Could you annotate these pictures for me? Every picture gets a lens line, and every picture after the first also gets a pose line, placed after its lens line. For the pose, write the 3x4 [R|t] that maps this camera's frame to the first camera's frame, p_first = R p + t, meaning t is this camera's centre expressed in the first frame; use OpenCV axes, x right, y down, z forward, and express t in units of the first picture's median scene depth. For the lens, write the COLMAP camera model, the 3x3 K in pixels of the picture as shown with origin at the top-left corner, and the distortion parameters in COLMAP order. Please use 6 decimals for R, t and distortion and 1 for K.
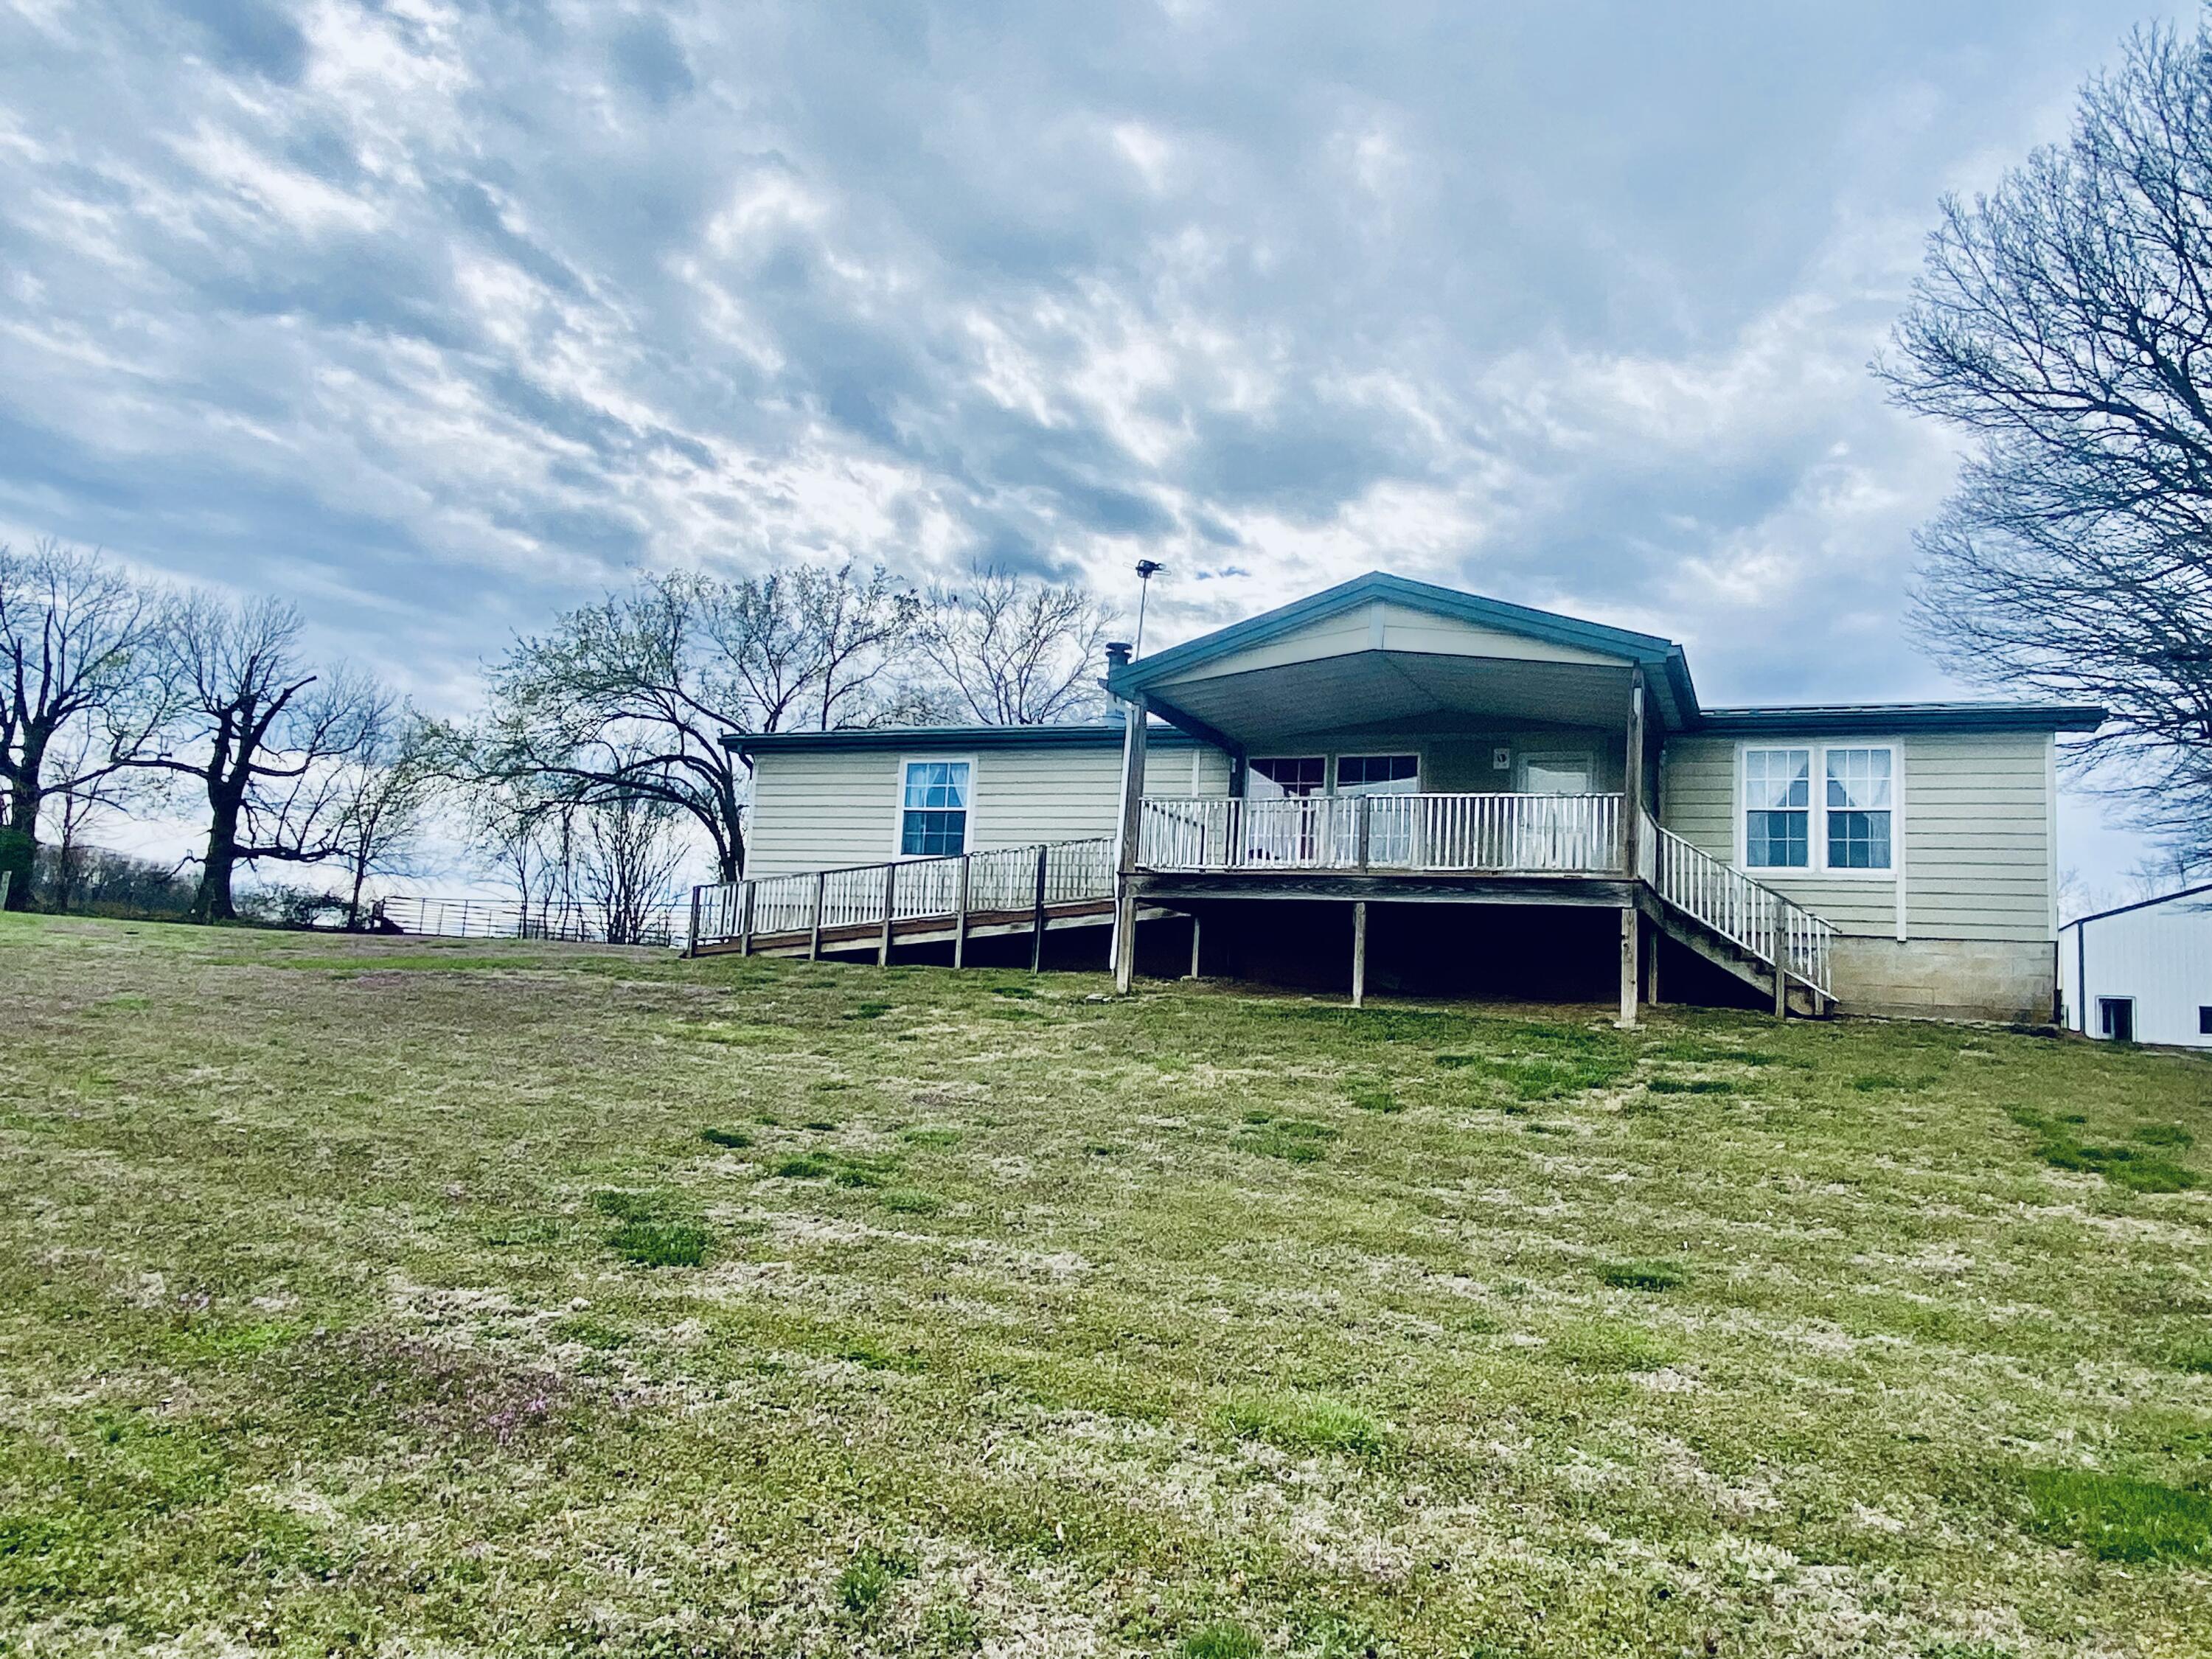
lens RADIAL K [[1516.0, 0, 1106.0], [0, 1516.0, 829.5], [0, 0, 1]] dist [0.038503, -0.000791]
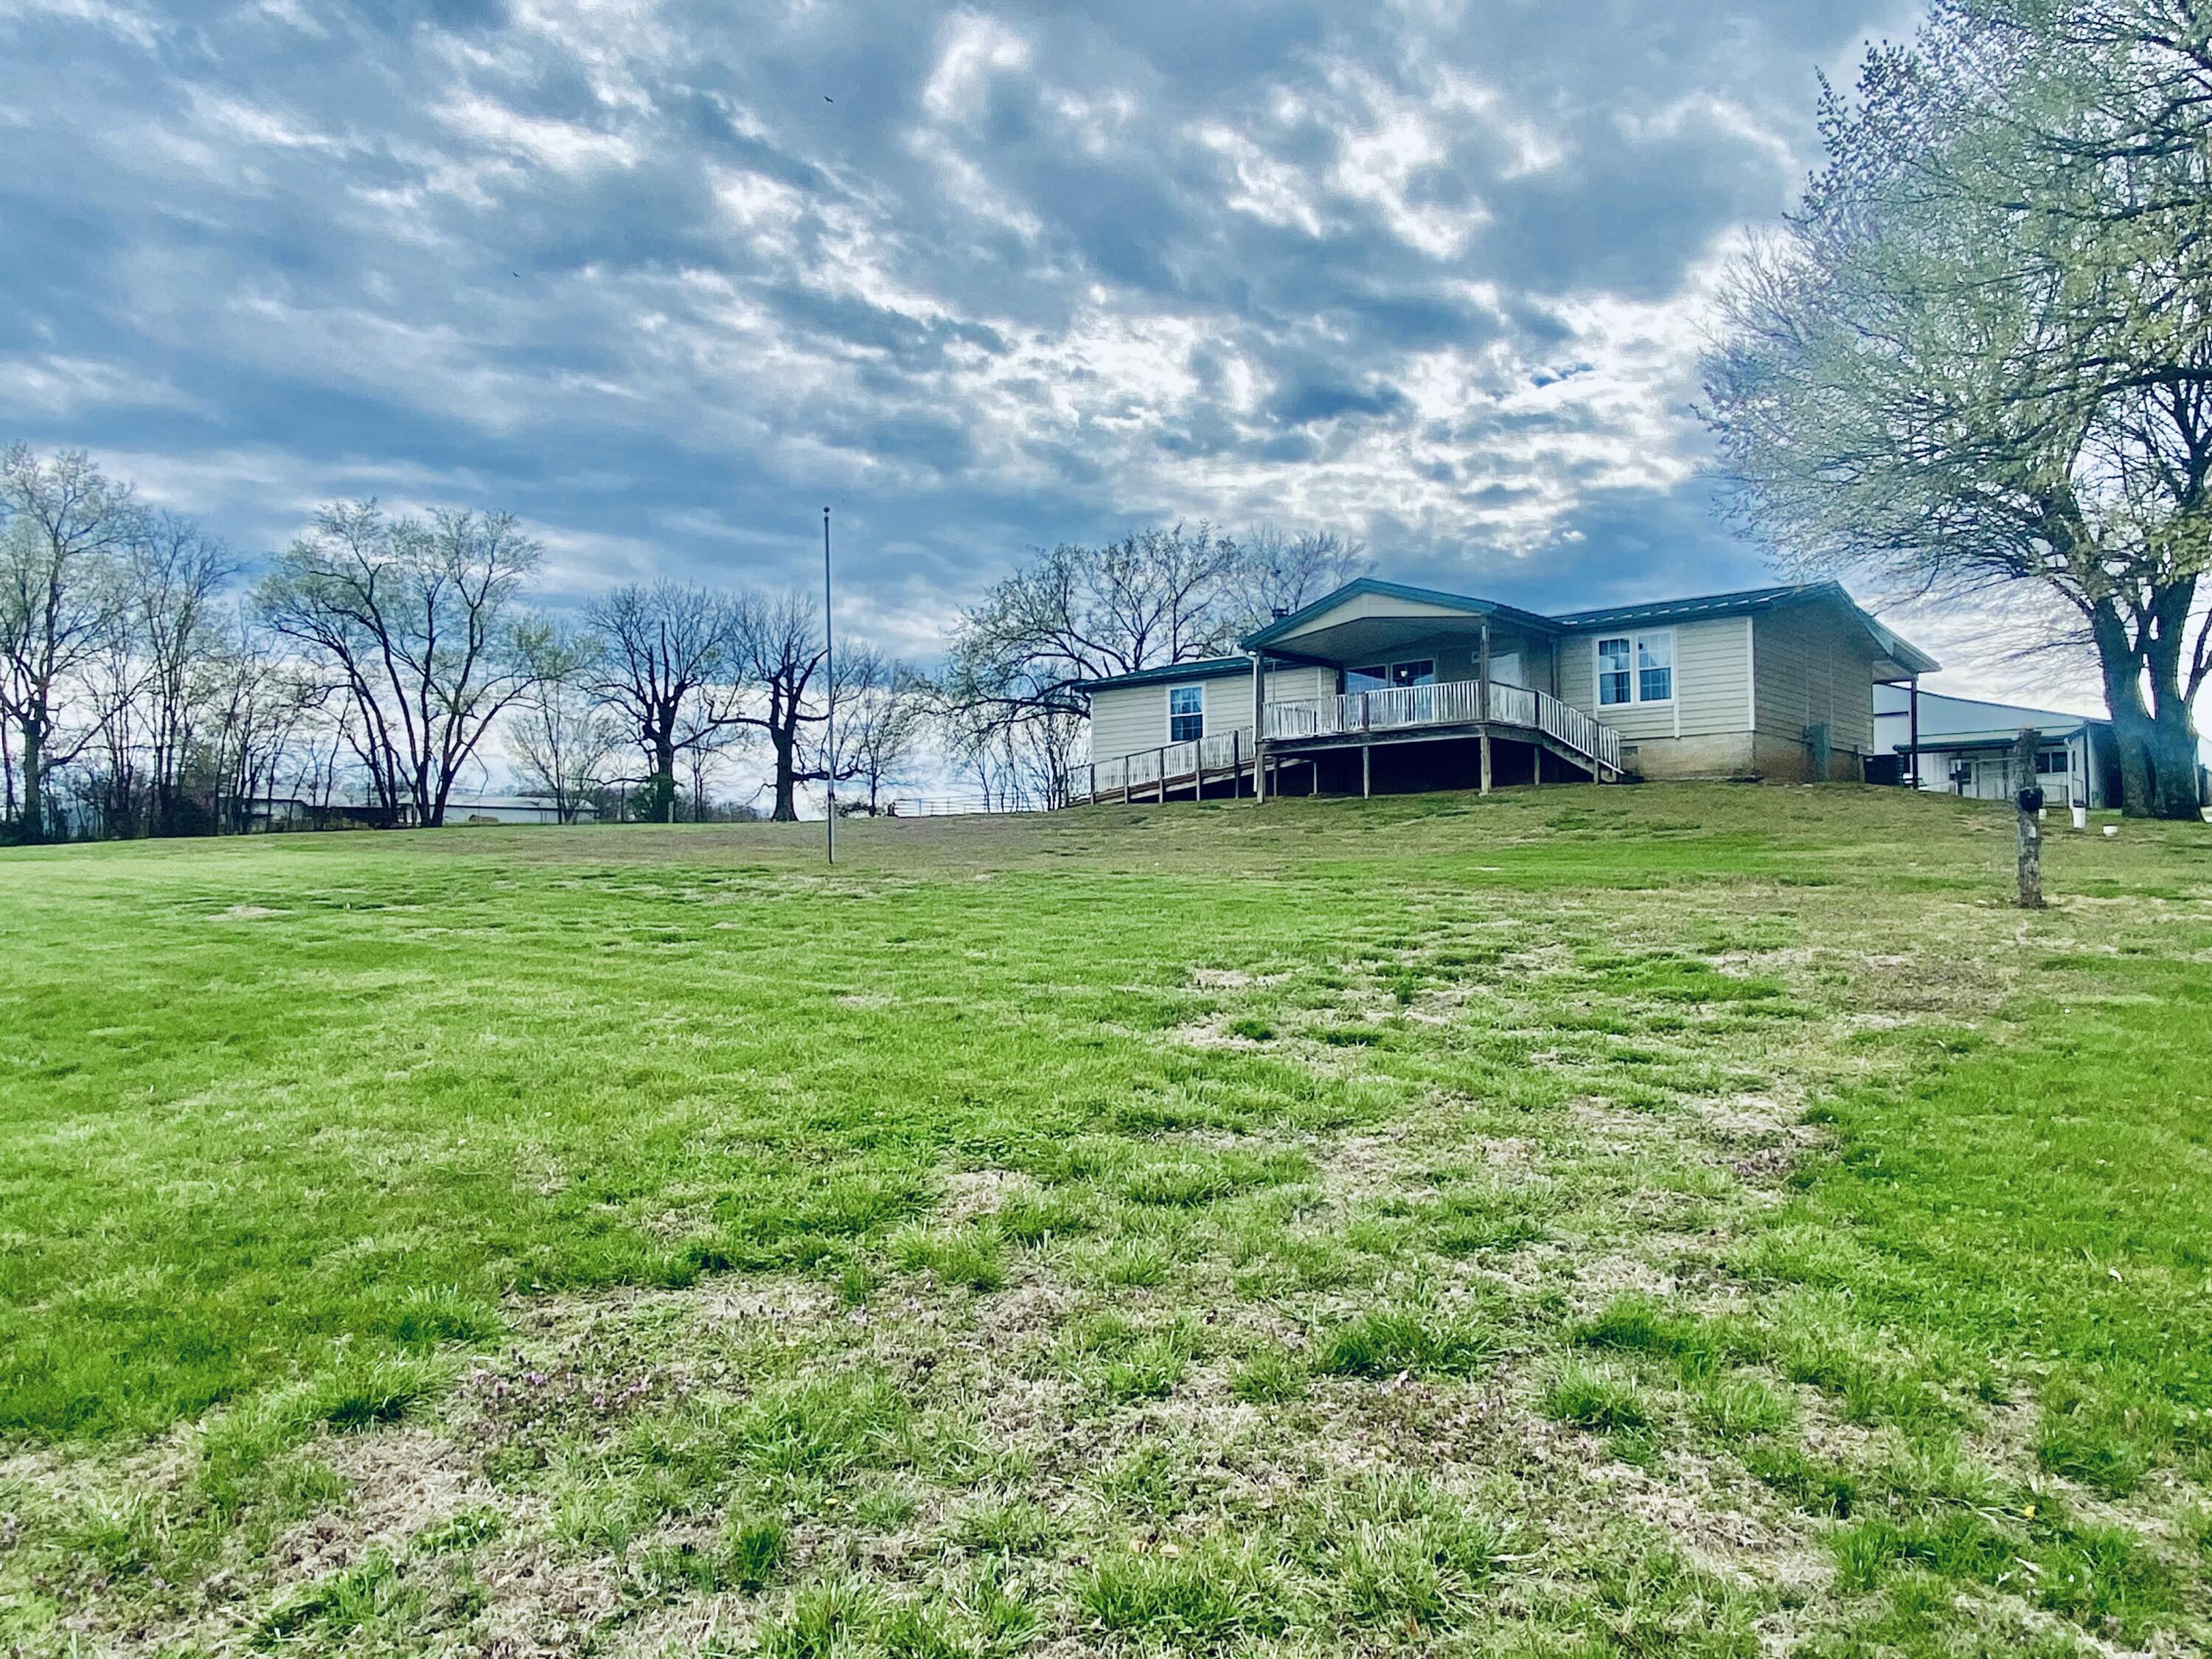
lens RADIAL K [[1516.0, 0, 1106.0], [0, 1516.0, 829.5], [0, 0, 1]] dist [0.038503, -0.000791]
pose [[0.954133, -0.080701, -0.288300, 0.148807], [0.104671, 0.992132, 0.068693, -0.006033], [0.280488, -0.095718, 0.955073, -0.366785]]
